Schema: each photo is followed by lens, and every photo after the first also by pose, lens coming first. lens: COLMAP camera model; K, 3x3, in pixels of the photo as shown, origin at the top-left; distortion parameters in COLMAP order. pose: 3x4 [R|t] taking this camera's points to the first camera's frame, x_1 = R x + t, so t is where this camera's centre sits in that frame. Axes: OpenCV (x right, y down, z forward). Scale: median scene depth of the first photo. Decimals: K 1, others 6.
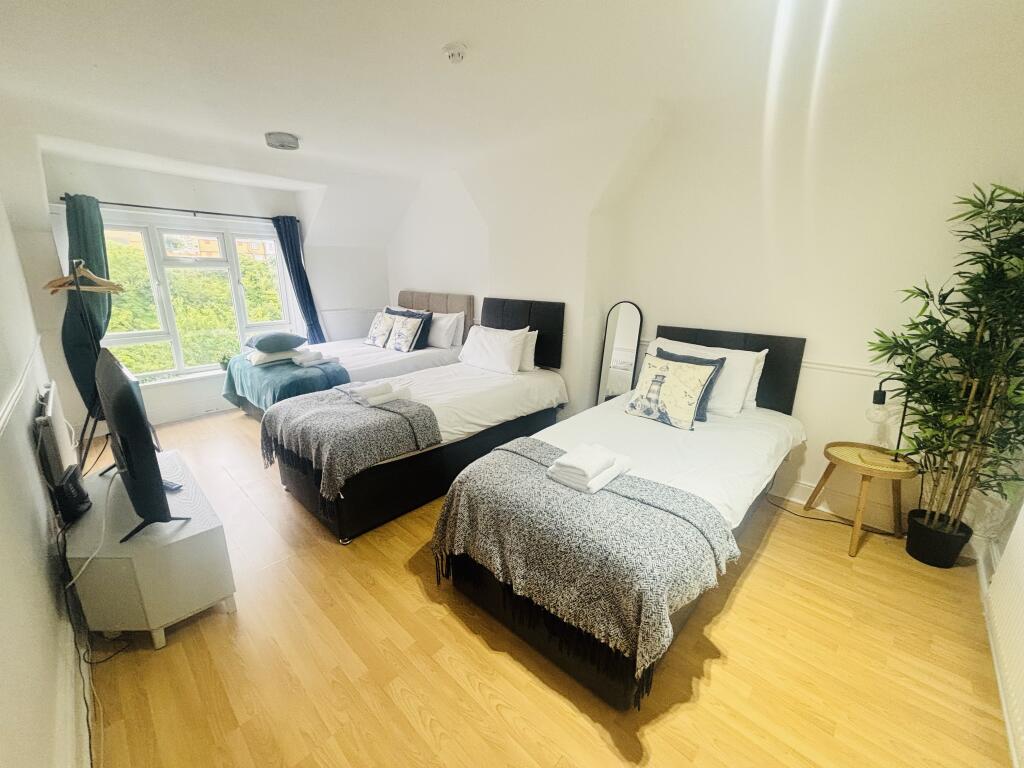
lens RADIAL K [[411.9, 0, 509.9], [0, 411.9, 382.1], [0, 0, 1]] dist [0.003545, 0.000425]
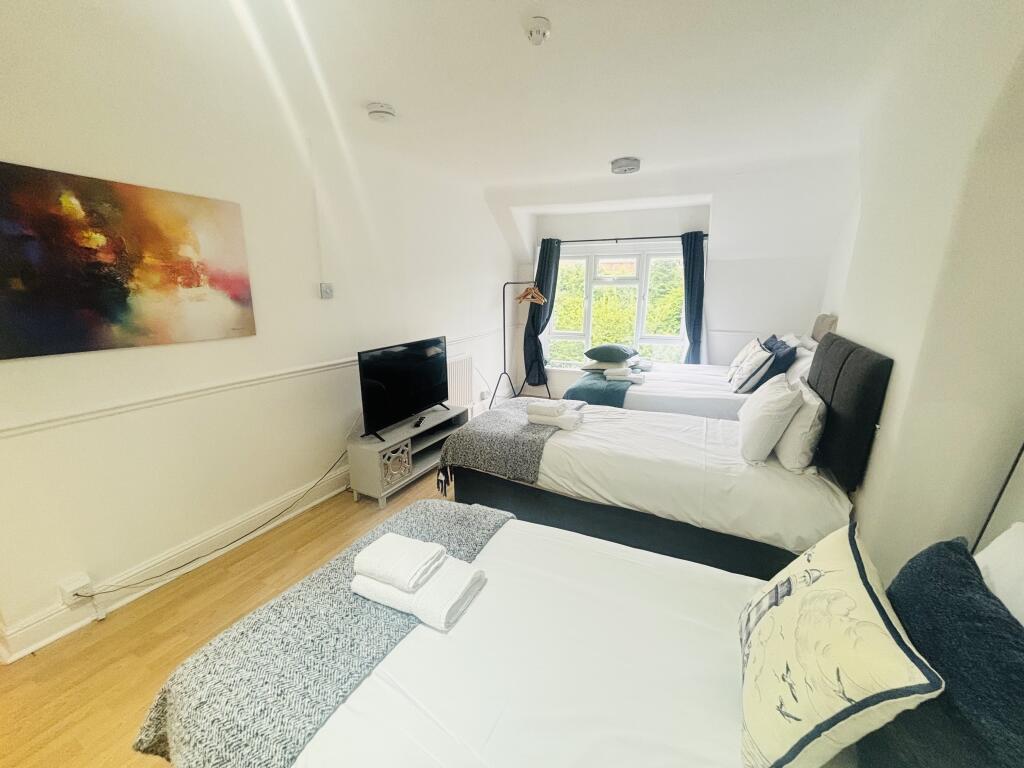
lens RADIAL K [[411.9, 0, 510.7], [0, 411.9, 388.5], [0, 0, 1]] dist [0.003545, 0.000425]
pose [[0.303168, 0.231050, -0.924503, 0.414019], [-0.244888, 0.956469, 0.158734, -0.124667], [0.920934, 0.178277, 0.346552, 0.426402]]
